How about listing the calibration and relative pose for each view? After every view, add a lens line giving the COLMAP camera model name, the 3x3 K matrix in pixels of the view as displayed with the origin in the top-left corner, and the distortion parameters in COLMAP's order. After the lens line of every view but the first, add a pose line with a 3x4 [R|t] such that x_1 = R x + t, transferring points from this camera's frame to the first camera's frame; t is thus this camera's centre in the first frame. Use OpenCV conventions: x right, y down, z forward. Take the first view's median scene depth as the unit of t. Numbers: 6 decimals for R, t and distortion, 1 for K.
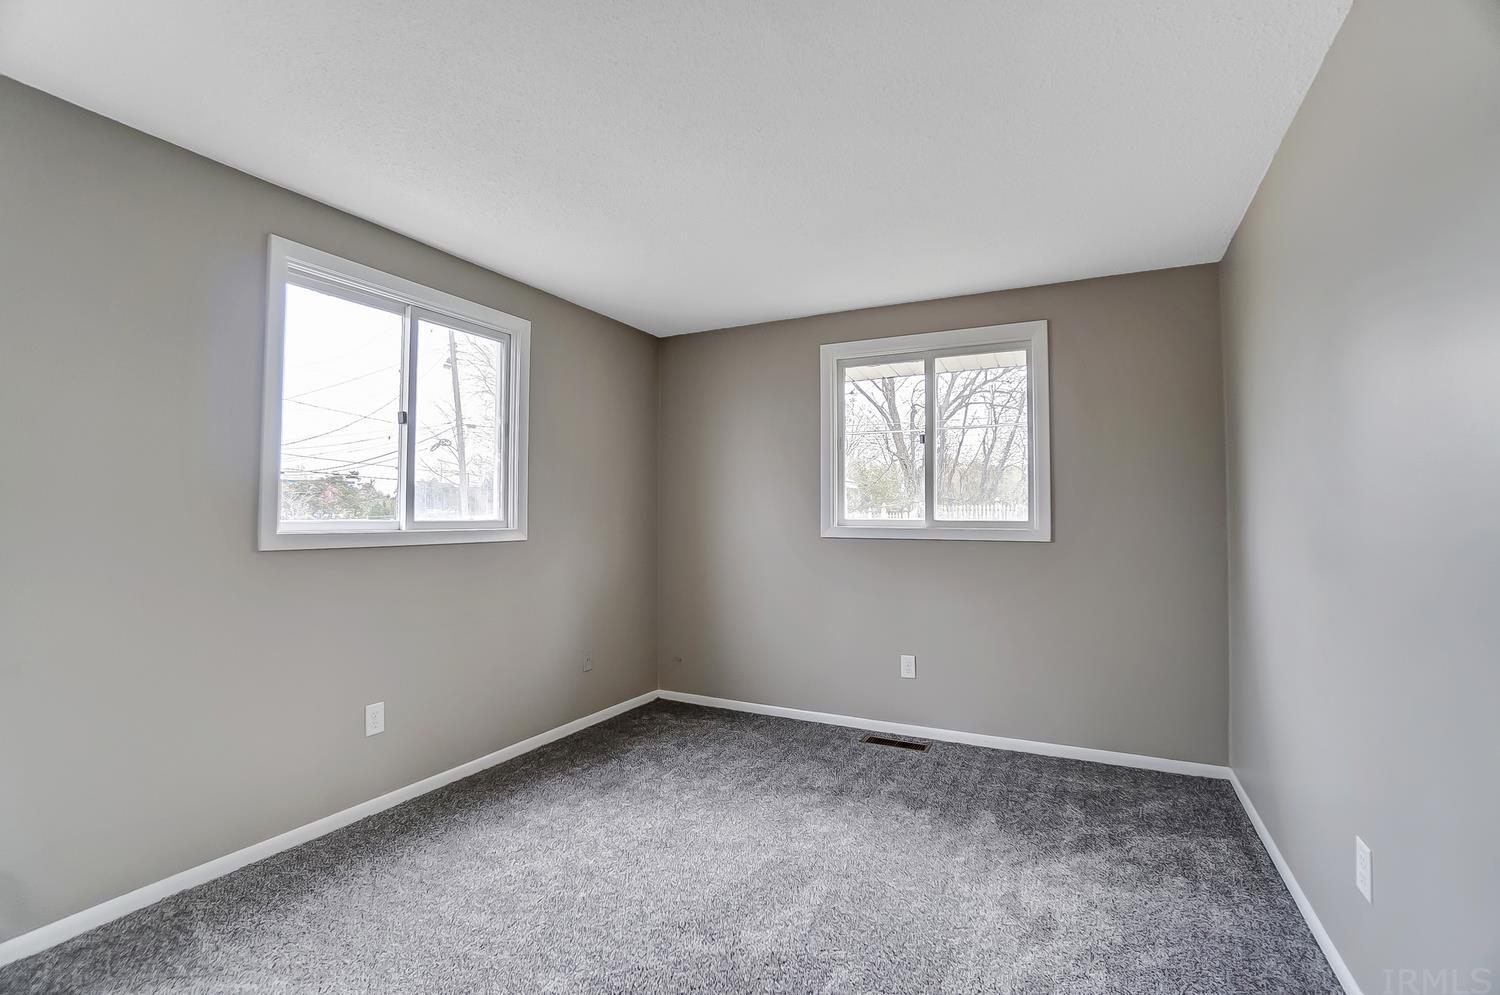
lens RADIAL K [[667.0, 0, 750.0], [0, 667.0, 497.5], [0, 0, 1]] dist [-0.059513, 0.022163]
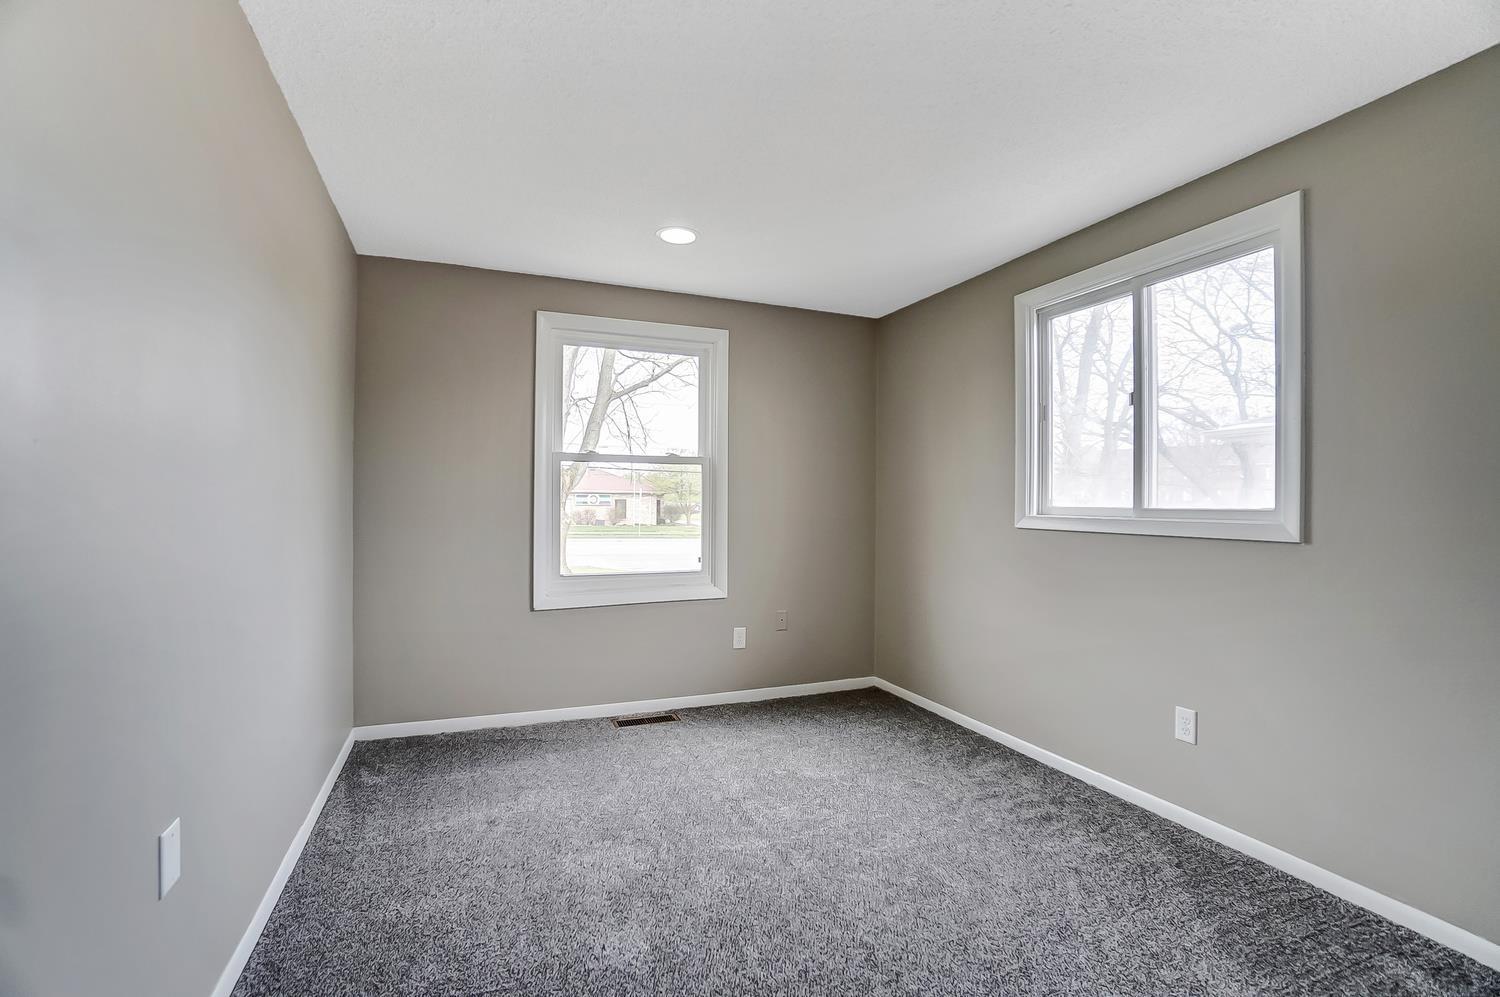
lens RADIAL K [[667.0, 0, 750.0], [0, 667.0, 498.5], [0, 0, 1]] dist [-0.059513, 0.022163]
pose [[0.742791, -0.006479, -0.669493, 0.435513], [0.020189, 0.999715, 0.012725, 0.006094], [0.669219, -0.022968, 0.742710, 0.168000]]
